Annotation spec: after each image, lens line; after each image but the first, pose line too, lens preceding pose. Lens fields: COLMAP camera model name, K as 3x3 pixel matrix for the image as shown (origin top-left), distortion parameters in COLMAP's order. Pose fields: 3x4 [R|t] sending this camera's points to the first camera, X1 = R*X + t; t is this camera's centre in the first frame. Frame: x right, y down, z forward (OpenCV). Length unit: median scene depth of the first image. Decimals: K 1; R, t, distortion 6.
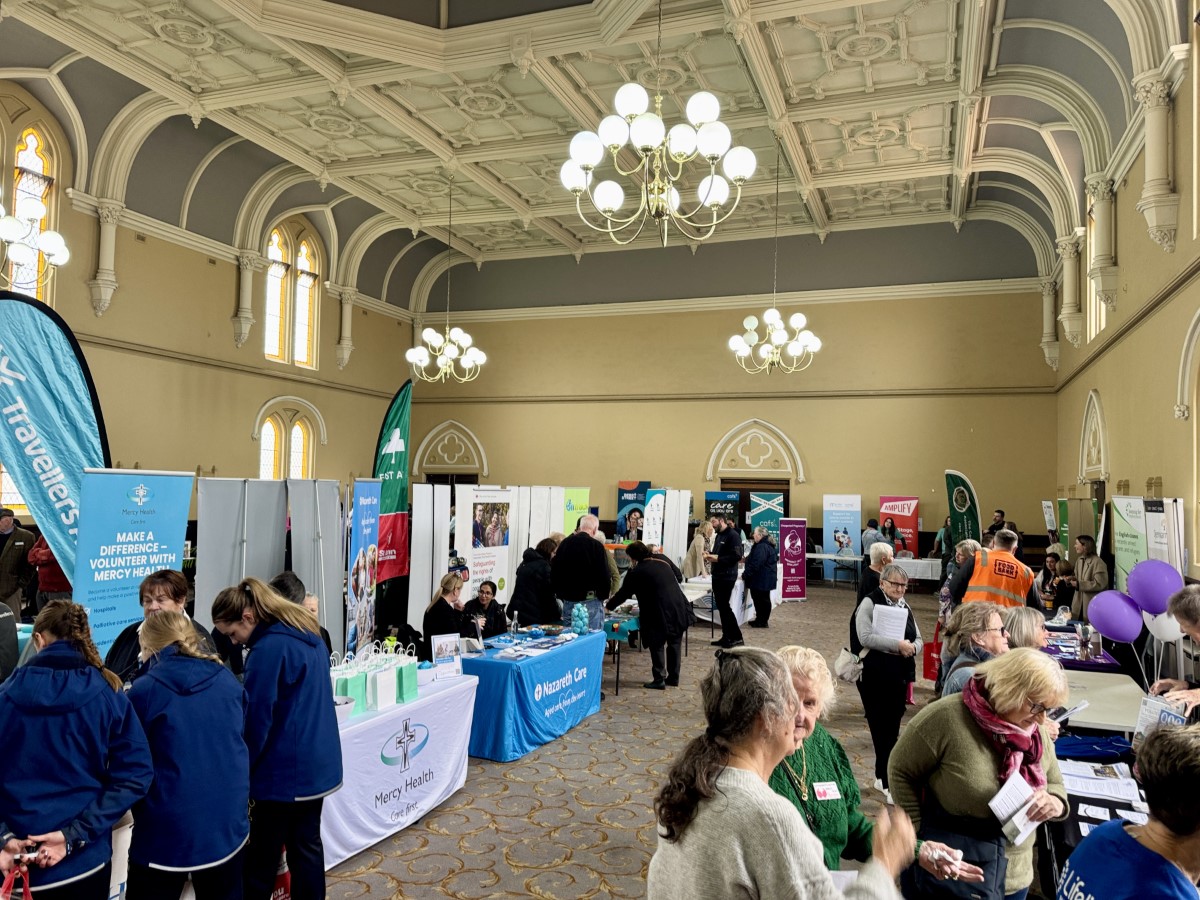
lens RADIAL K [[868.5, 0, 606.0], [0, 868.5, 451.0], [0, 0, 1]] dist [0.086924, -0.103341]
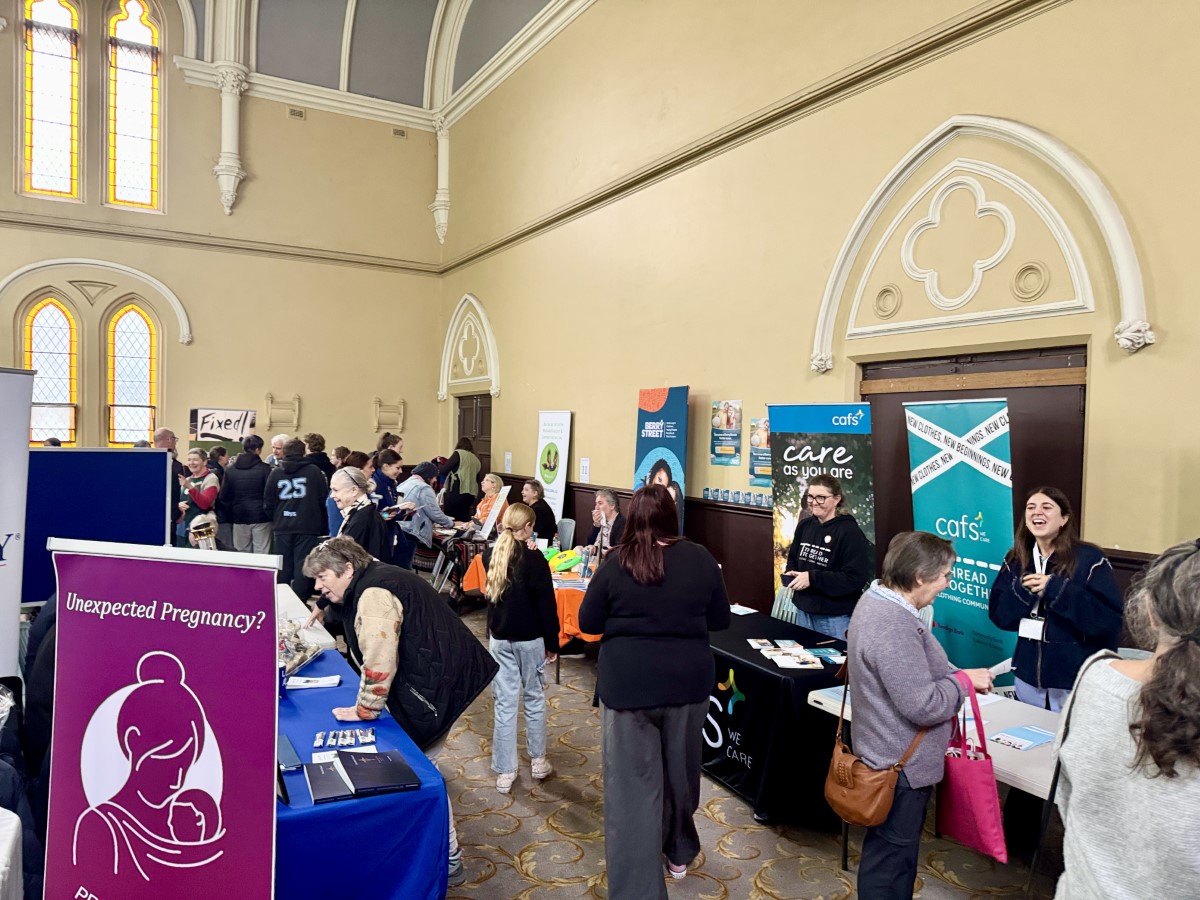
lens RADIAL K [[868.5, 0, 606.0], [0, 868.5, 451.0], [0, 0, 1]] dist [0.086924, -0.103341]
pose [[0.769956, 0.006101, -0.638068, 0.312642], [0.028168, 0.998655, 0.043538, 0.057204], [0.637475, -0.051495, 0.768748, 0.889870]]
